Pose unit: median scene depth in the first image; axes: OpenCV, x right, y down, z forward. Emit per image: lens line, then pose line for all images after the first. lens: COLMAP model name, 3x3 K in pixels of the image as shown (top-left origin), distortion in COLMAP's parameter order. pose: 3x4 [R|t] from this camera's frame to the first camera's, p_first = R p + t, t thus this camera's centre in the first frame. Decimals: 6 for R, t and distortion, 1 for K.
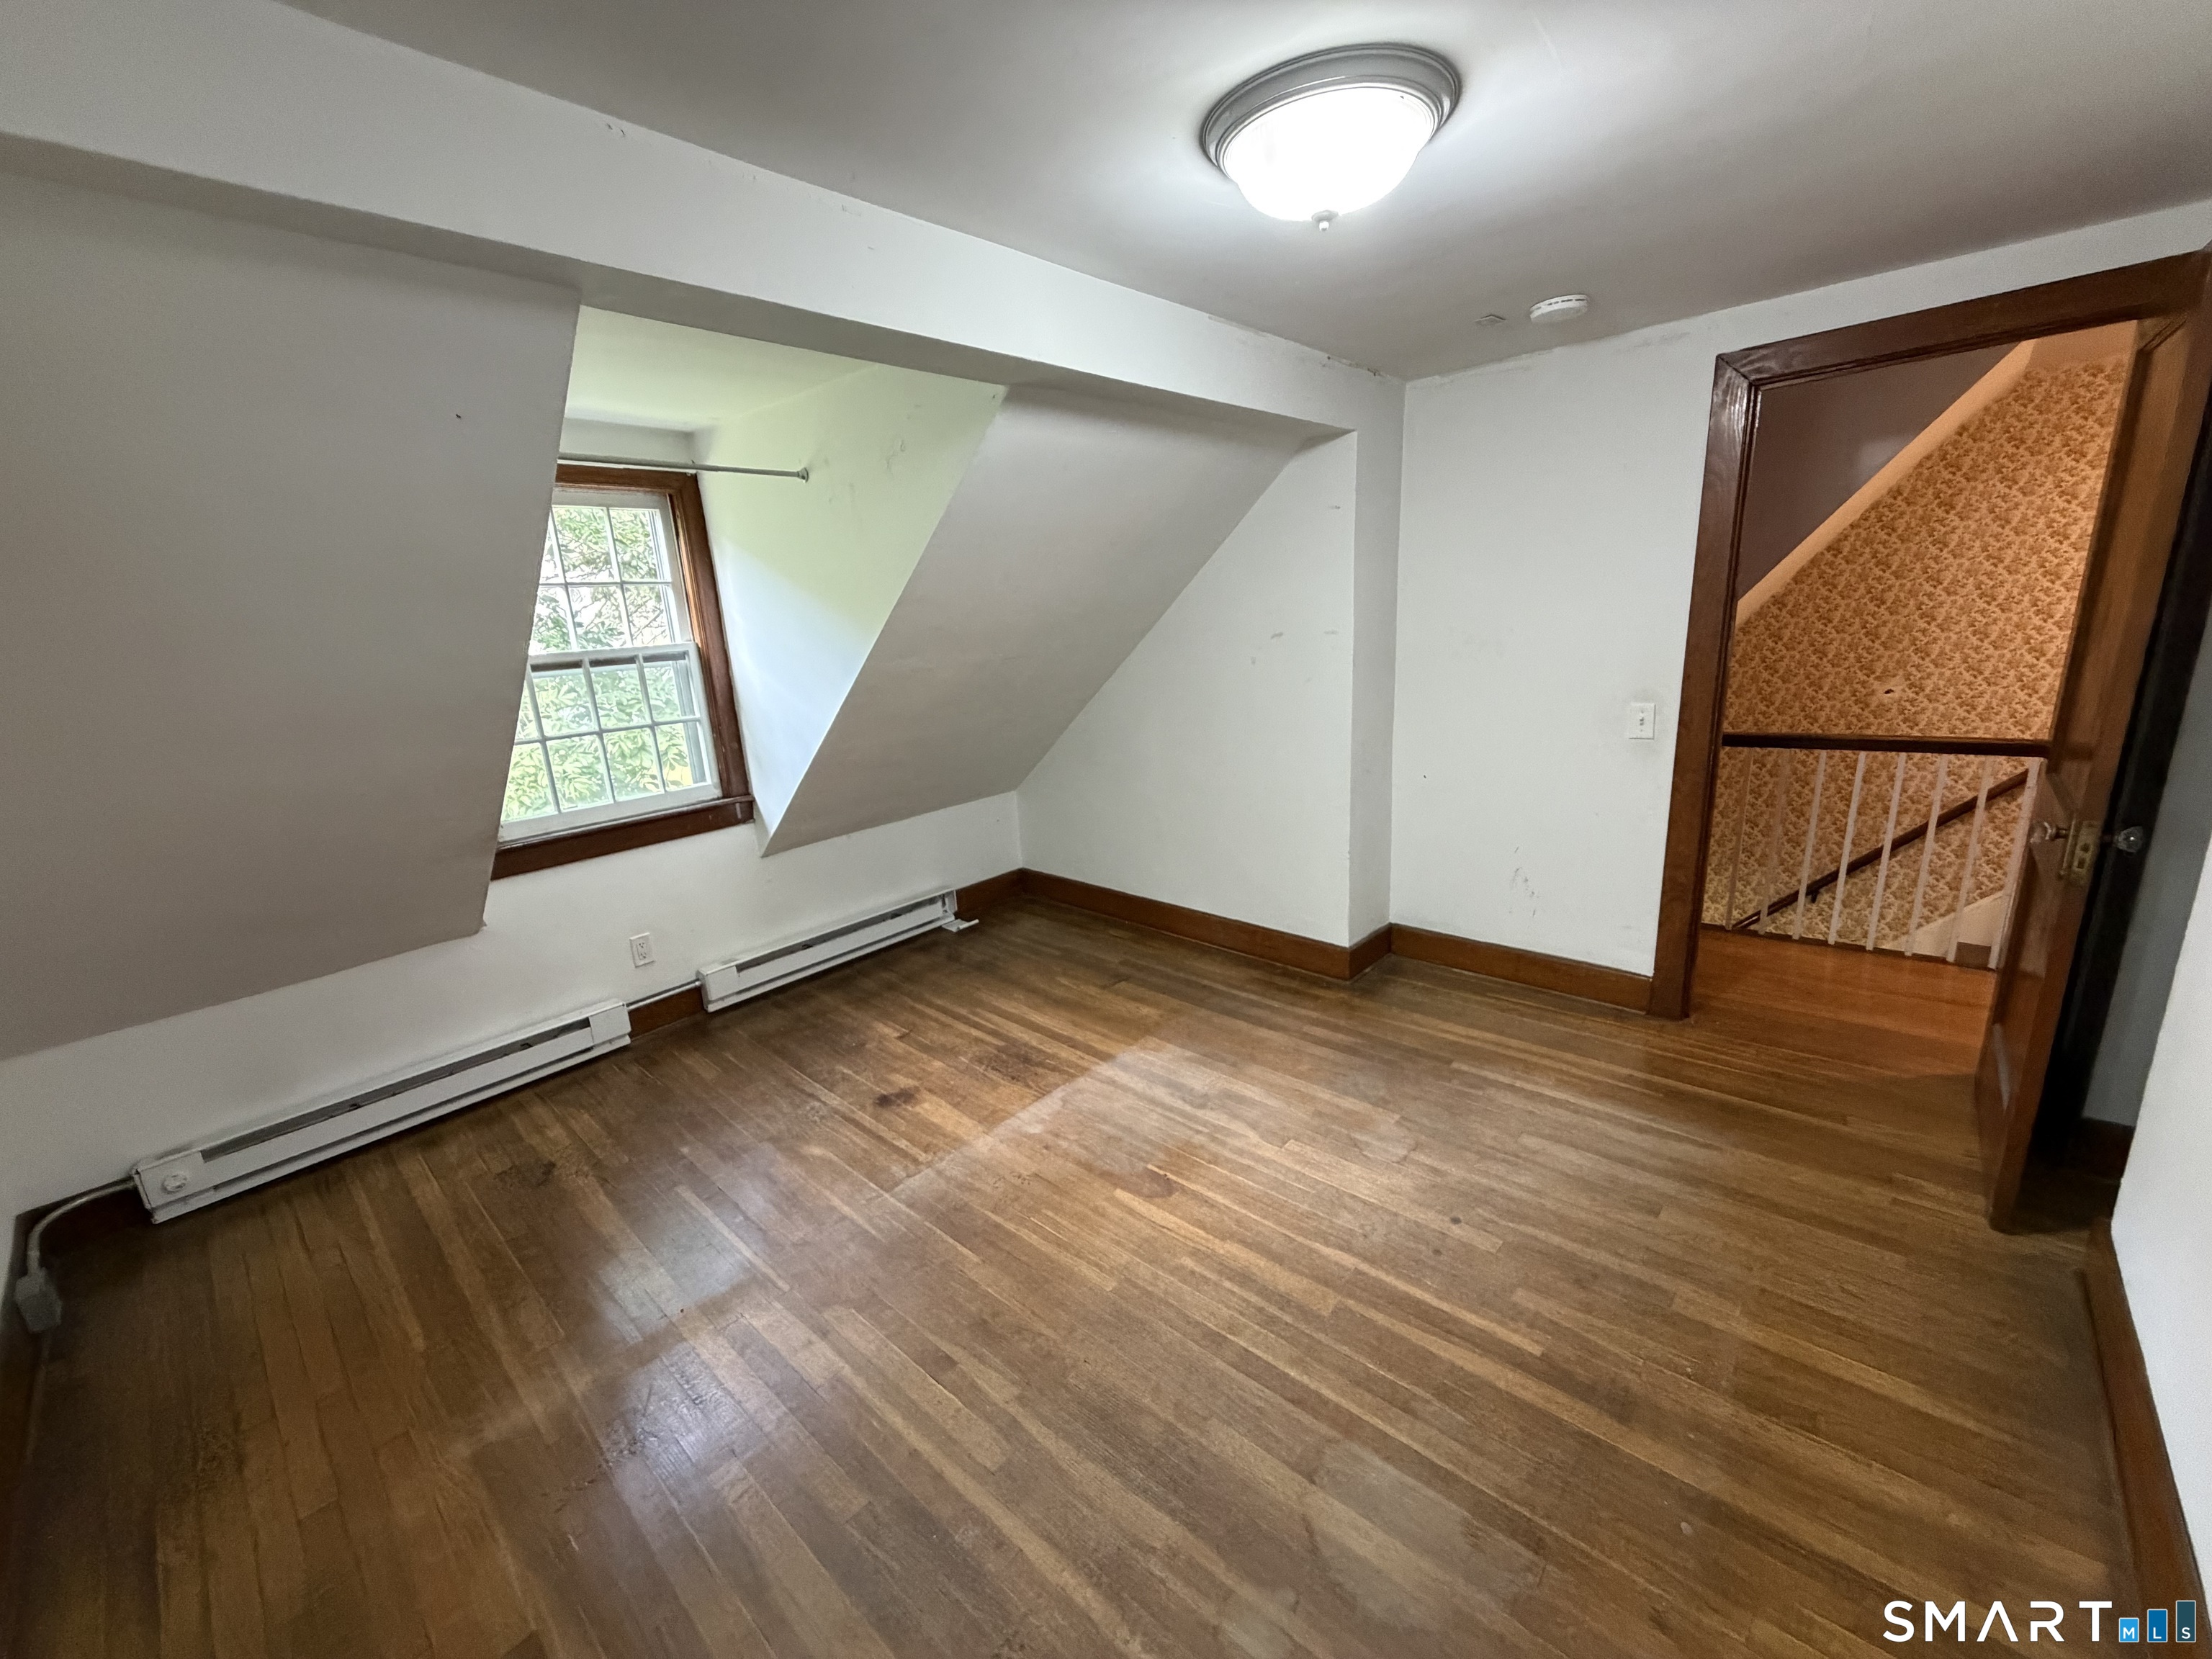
lens RADIAL K [[879.7, 0, 1101.3], [0, 879.7, 827.6], [0, 0, 1]] dist [0.002386, -0.000329]
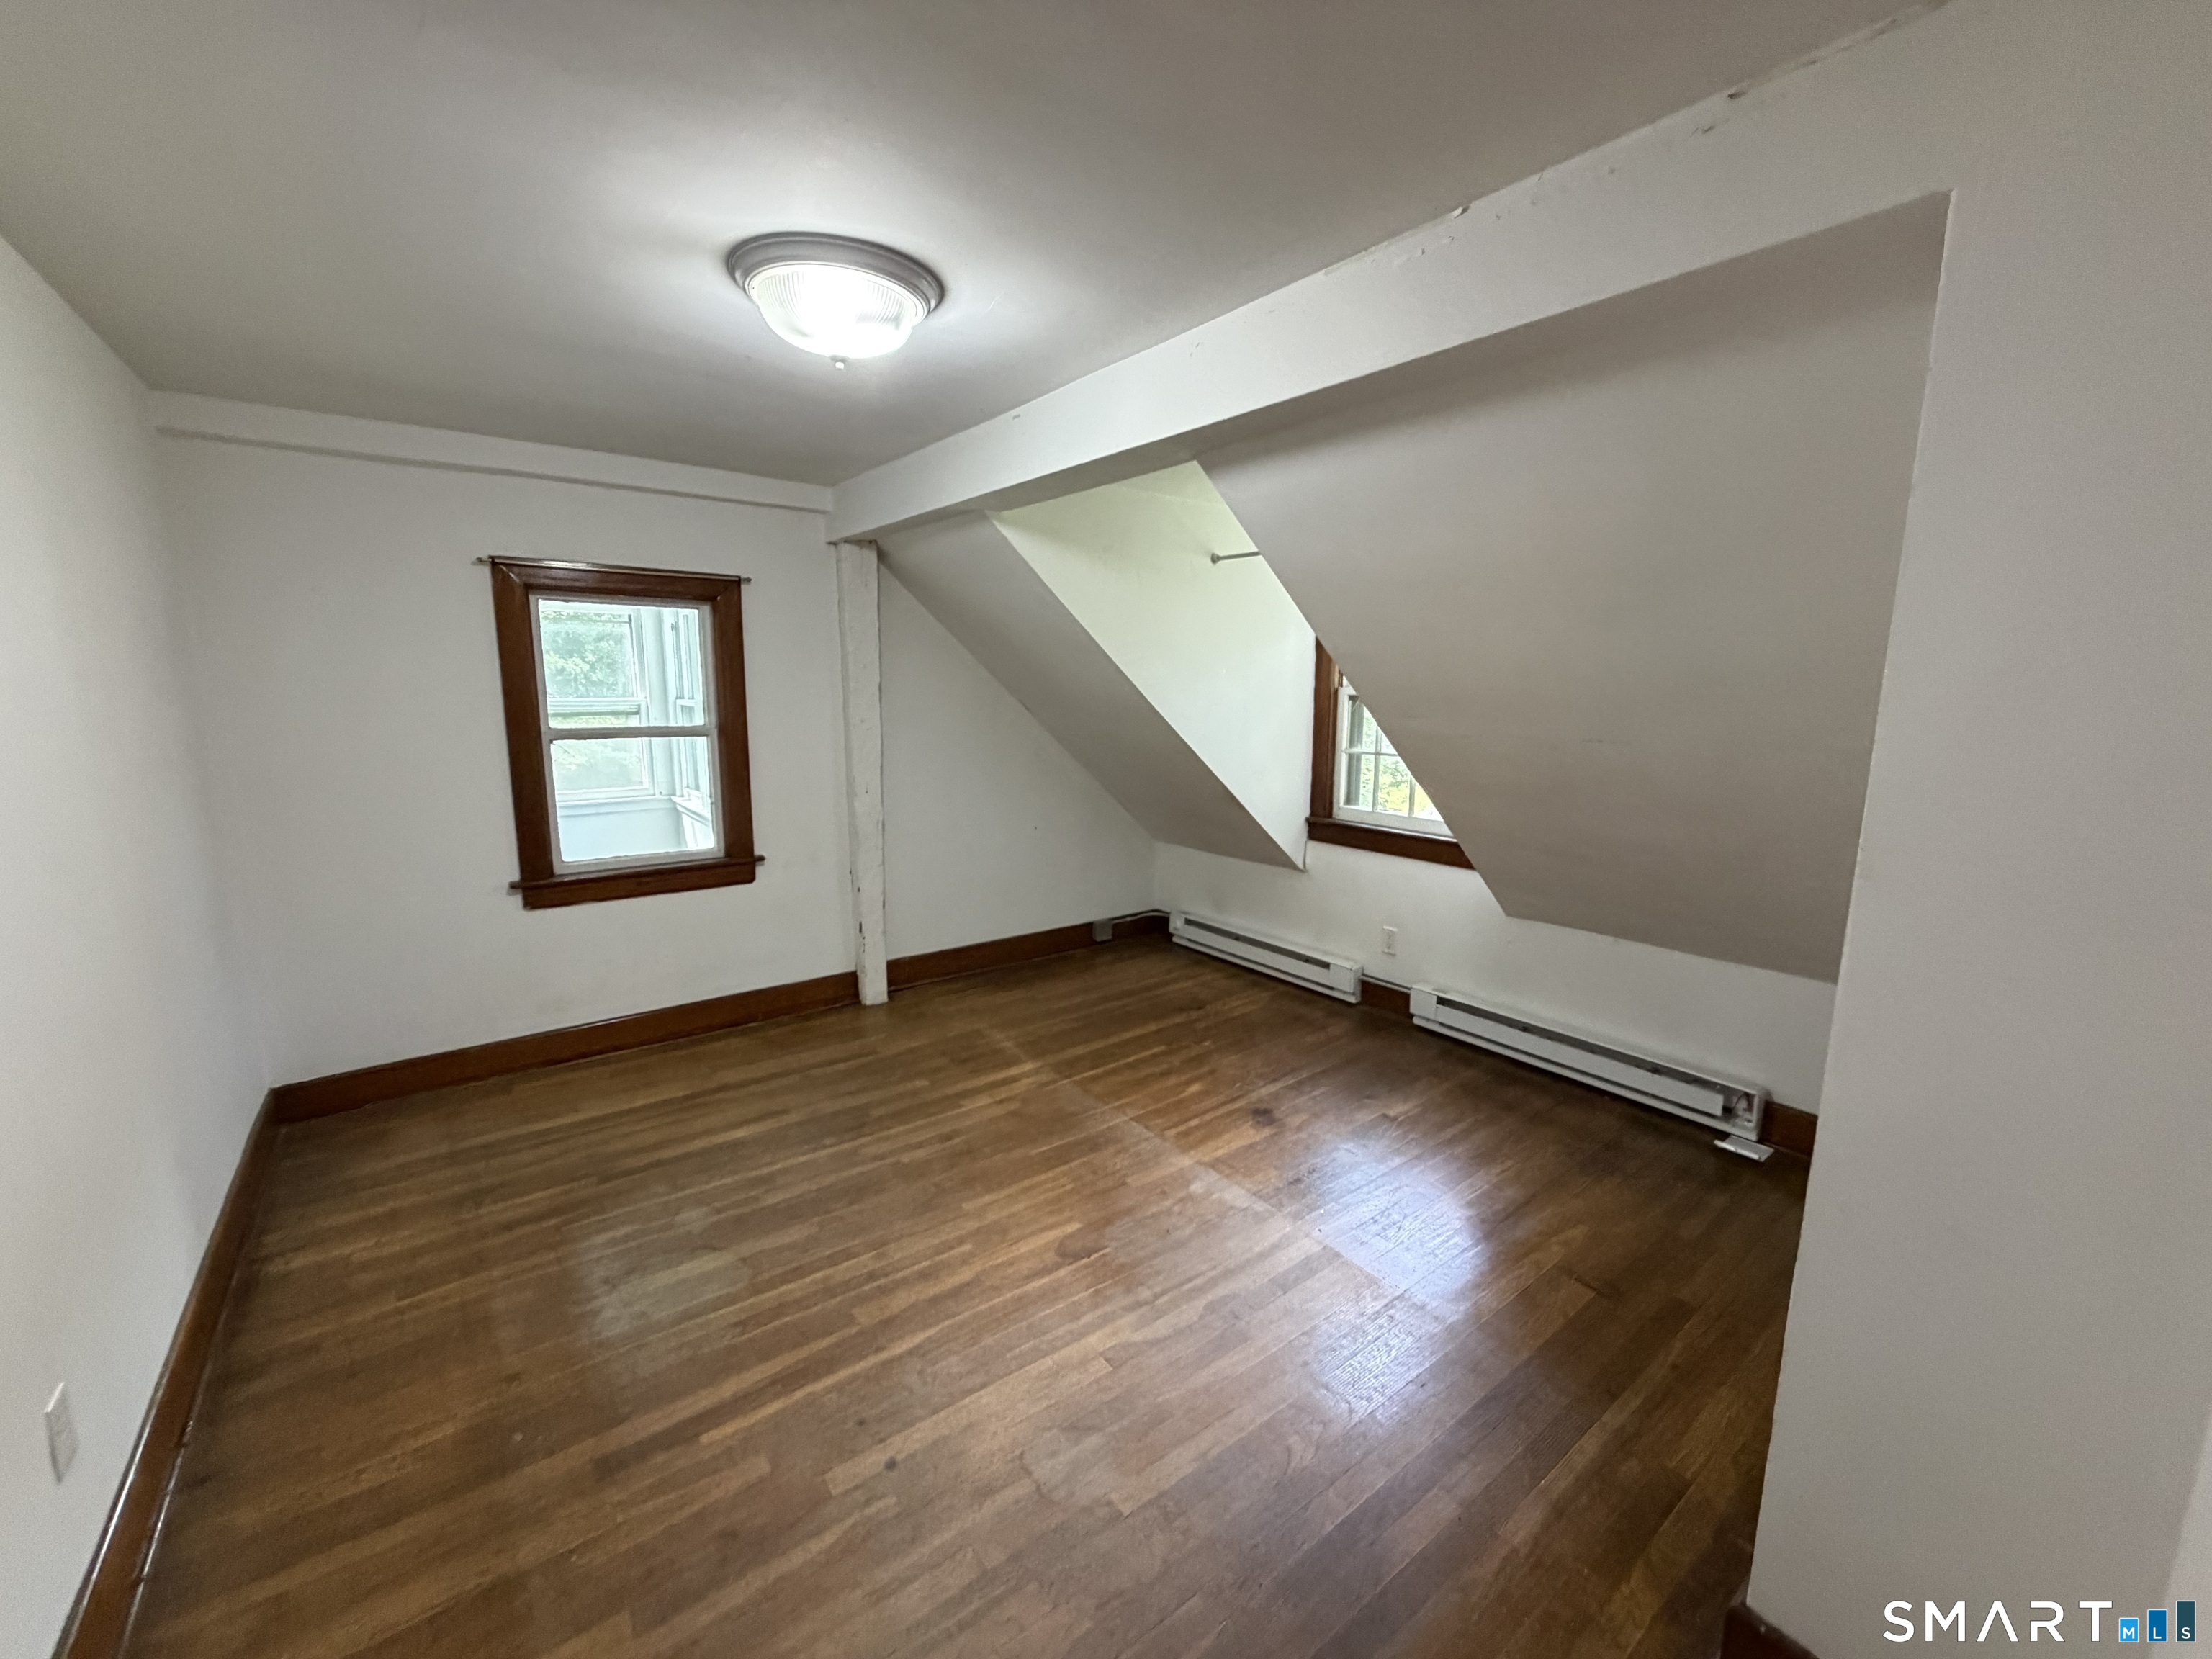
lens RADIAL K [[879.7, 0, 1101.8], [0, 879.7, 833.3], [0, 0, 1]] dist [0.002386, -0.000329]
pose [[-0.180768, 0.223232, -0.957857, 0.913801], [-0.238535, 0.934874, 0.262892, -0.302322], [0.954161, 0.276005, -0.115747, 1.024854]]
